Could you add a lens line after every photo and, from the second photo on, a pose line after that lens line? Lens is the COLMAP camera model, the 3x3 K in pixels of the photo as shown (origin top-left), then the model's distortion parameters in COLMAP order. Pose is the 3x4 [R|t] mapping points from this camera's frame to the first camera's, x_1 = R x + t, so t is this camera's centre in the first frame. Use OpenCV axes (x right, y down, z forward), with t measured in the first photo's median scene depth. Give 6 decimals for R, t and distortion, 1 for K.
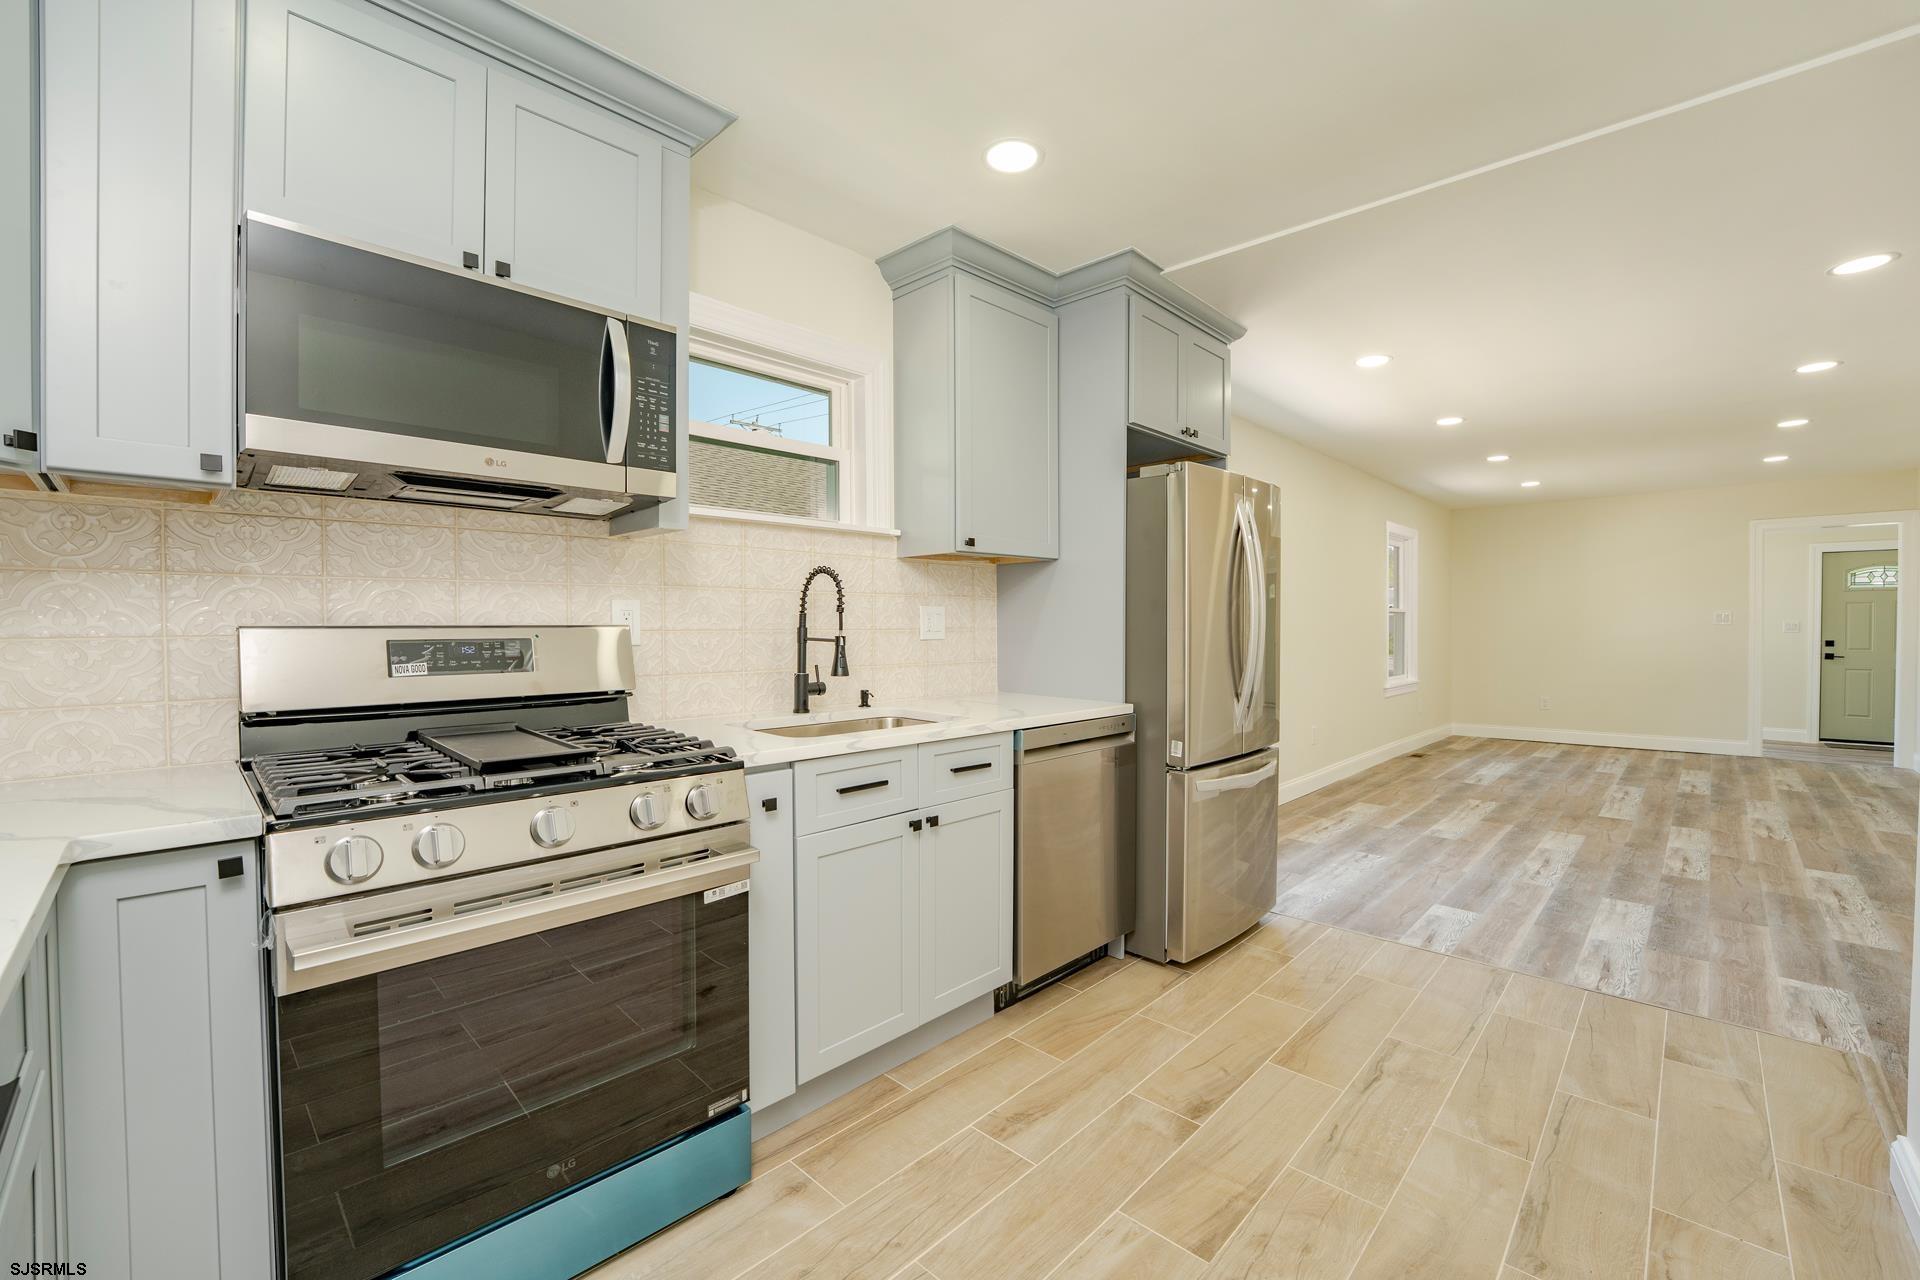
lens RADIAL K [[789.3, 0, 966.7], [0, 789.3, 638.6], [0, 0, 1]] dist [-0.028517, 0.004310]
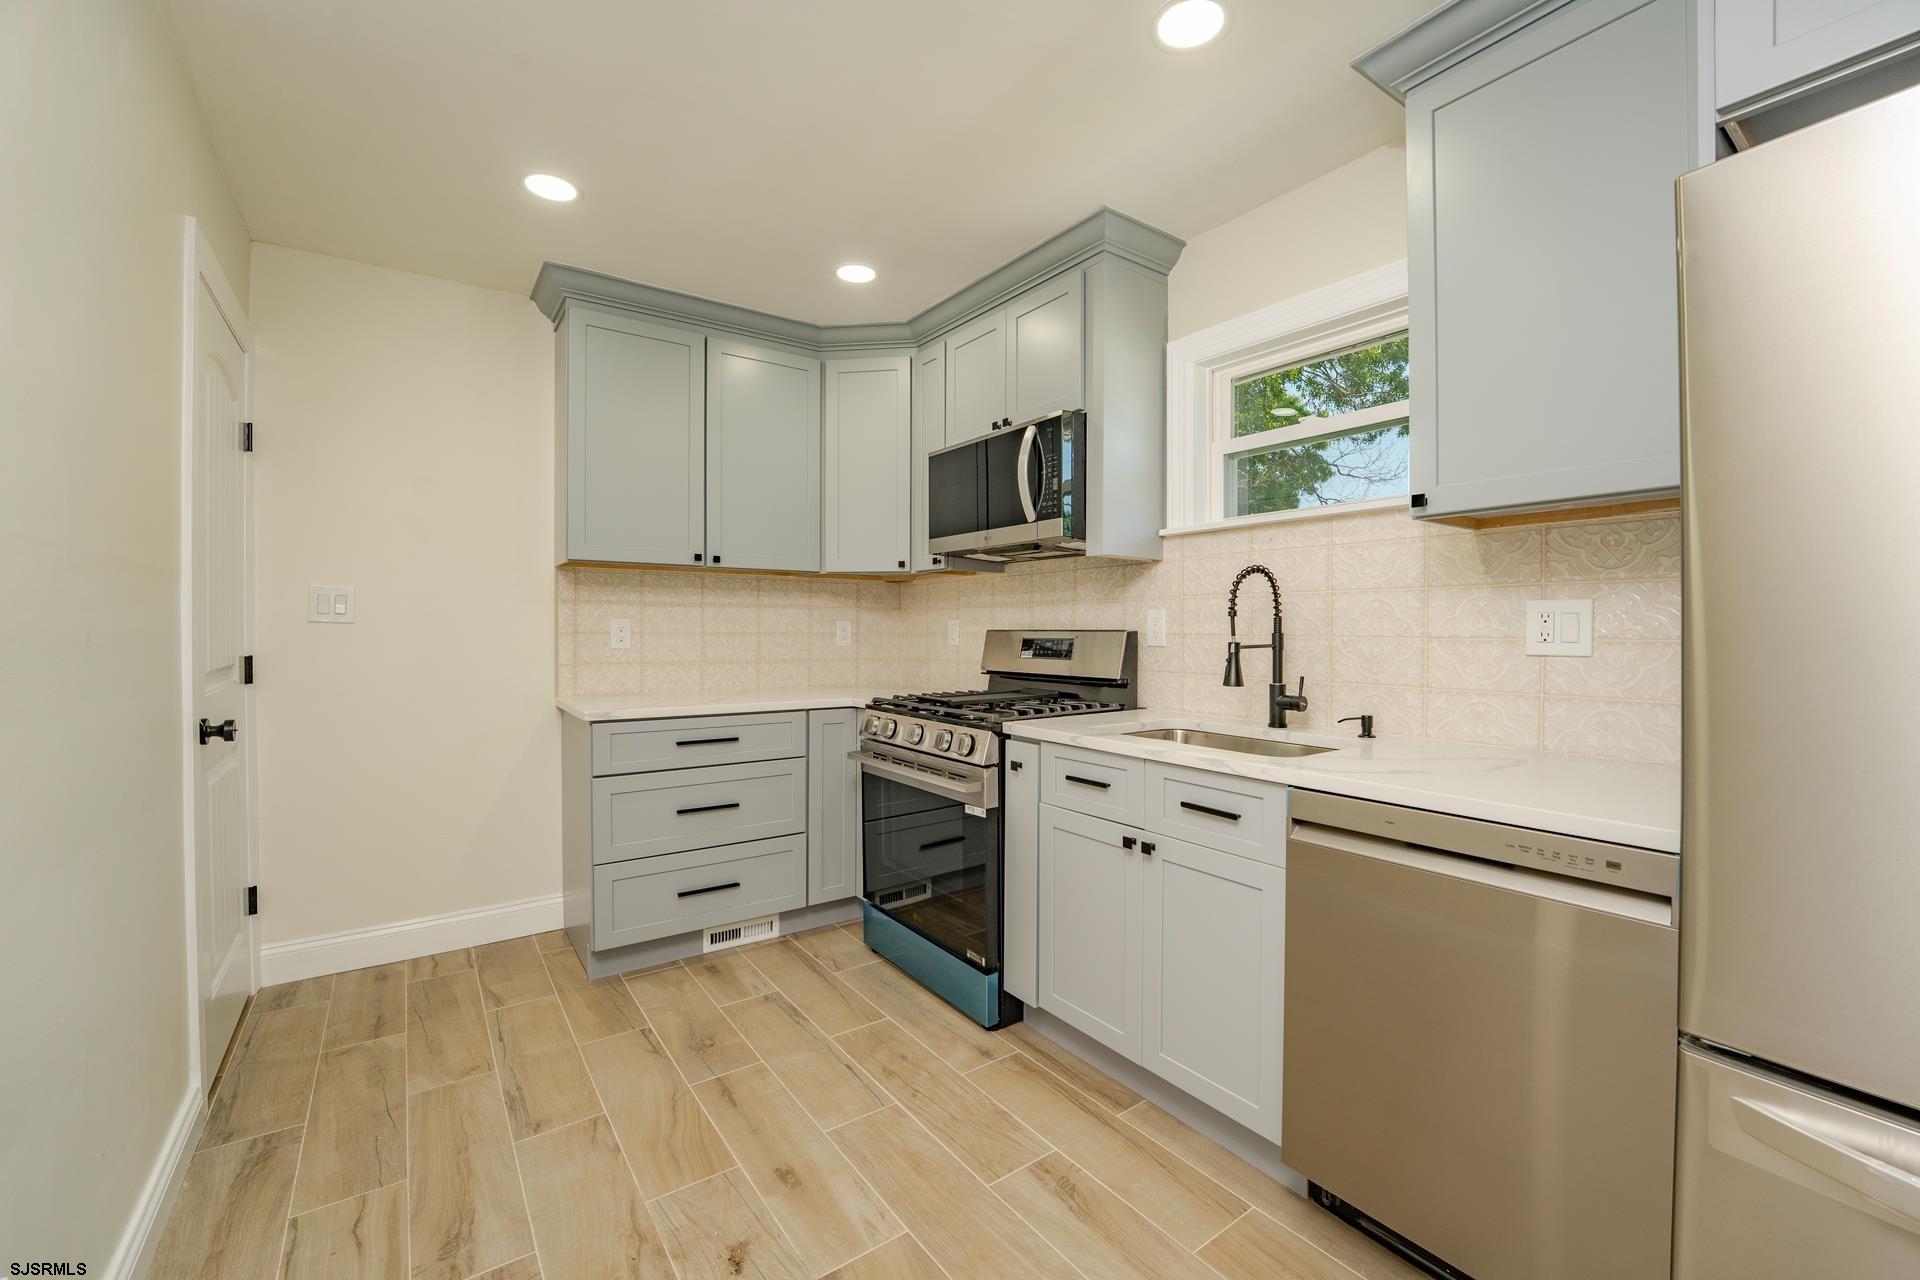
lens RADIAL K [[789.3, 0, 966.7], [0, 789.3, 638.6], [0, 0, 1]] dist [-0.028517, 0.004310]
pose [[-0.182187, 0.010903, -0.983203, 0.738378], [-0.020588, 0.999677, 0.014900, -0.013750], [0.983048, 0.022957, -0.181904, 0.806647]]
